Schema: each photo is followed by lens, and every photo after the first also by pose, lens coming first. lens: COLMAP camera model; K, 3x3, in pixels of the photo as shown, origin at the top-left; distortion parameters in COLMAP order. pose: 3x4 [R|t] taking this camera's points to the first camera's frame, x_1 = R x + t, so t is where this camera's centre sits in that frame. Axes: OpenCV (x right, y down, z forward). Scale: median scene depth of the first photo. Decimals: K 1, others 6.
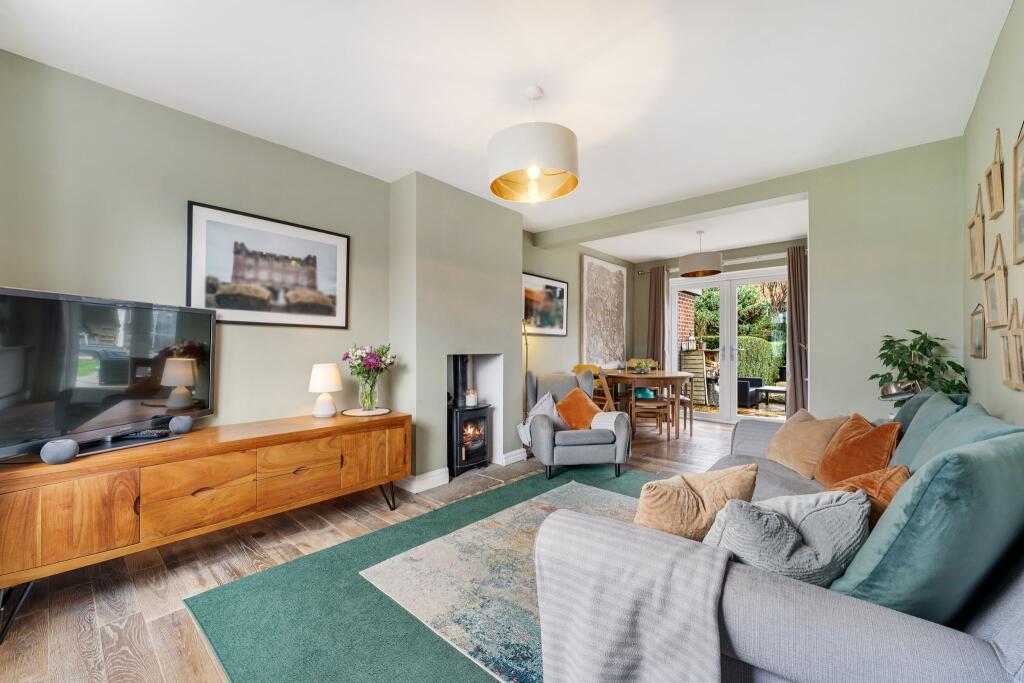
lens RADIAL K [[410.6, 0, 521.2], [0, 410.6, 348.1], [0, 0, 1]] dist [-0.001282, -0.000072]
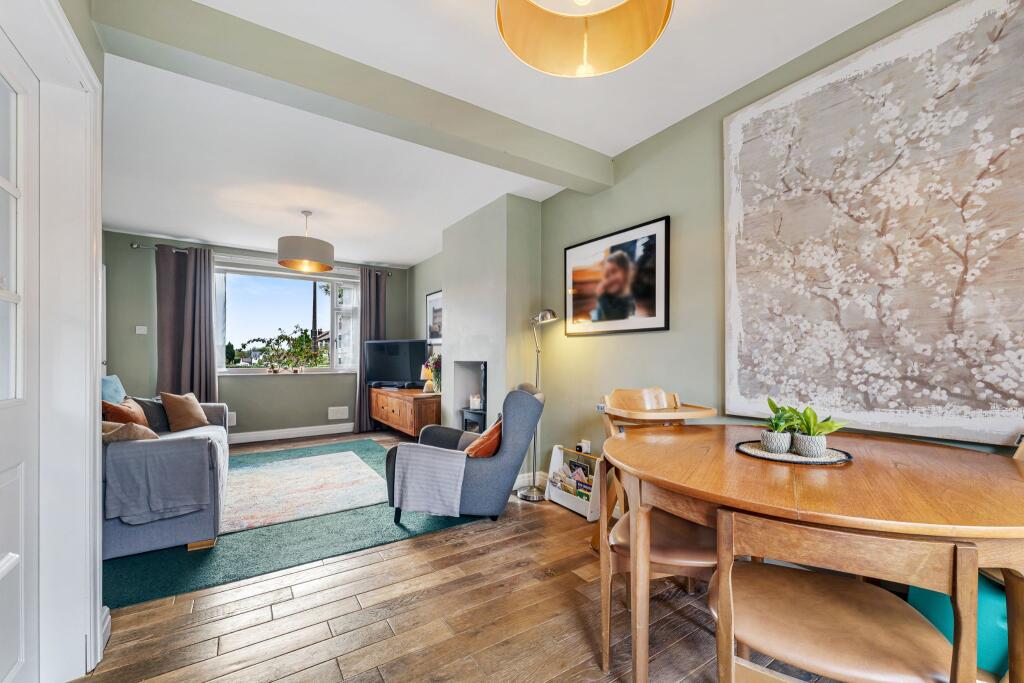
lens RADIAL K [[422.4, 0, 516.4], [0, 422.4, 362.8], [0, 0, 1]] dist [0.000474, 0.000150]
pose [[-0.272305, 0.007896, -0.962179, 0.967348], [-0.004119, 0.999948, 0.009371, 0.007969], [0.962202, 0.006515, -0.272259, 1.483191]]
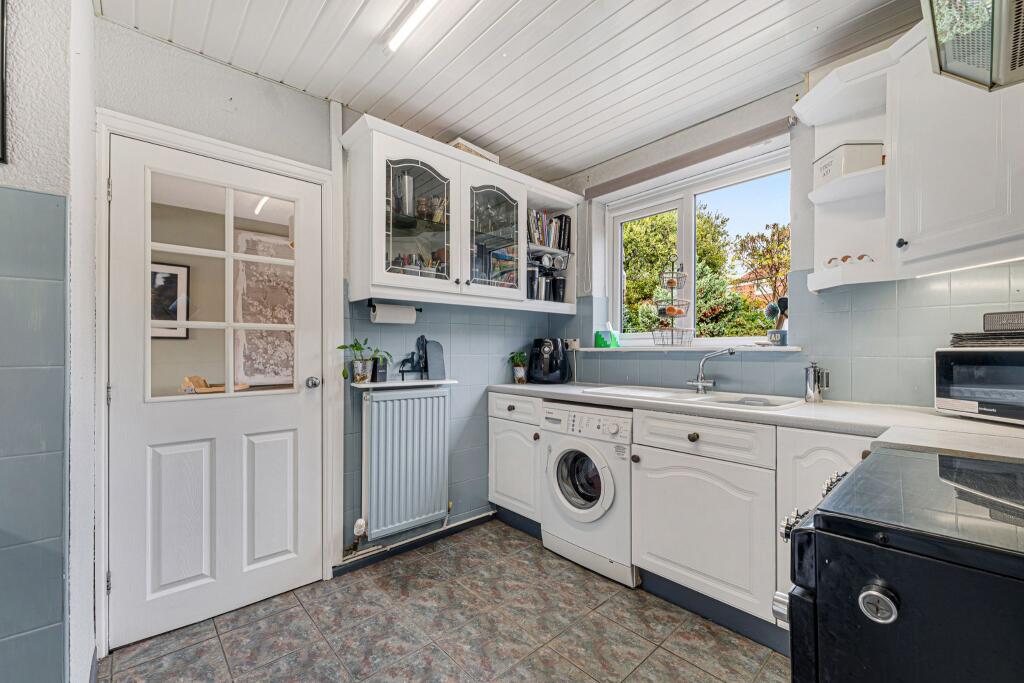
lens RADIAL K [[415.0, 0, 510.0], [0, 415.0, 349.5], [0, 0, 1]] dist [0.000228, 0.000150]
pose [[0.990594, -0.003049, -0.136797, 1.210827], [0.002355, 0.999984, -0.005233, -0.007089], [0.136811, 0.004862, 0.990585, 0.518195]]
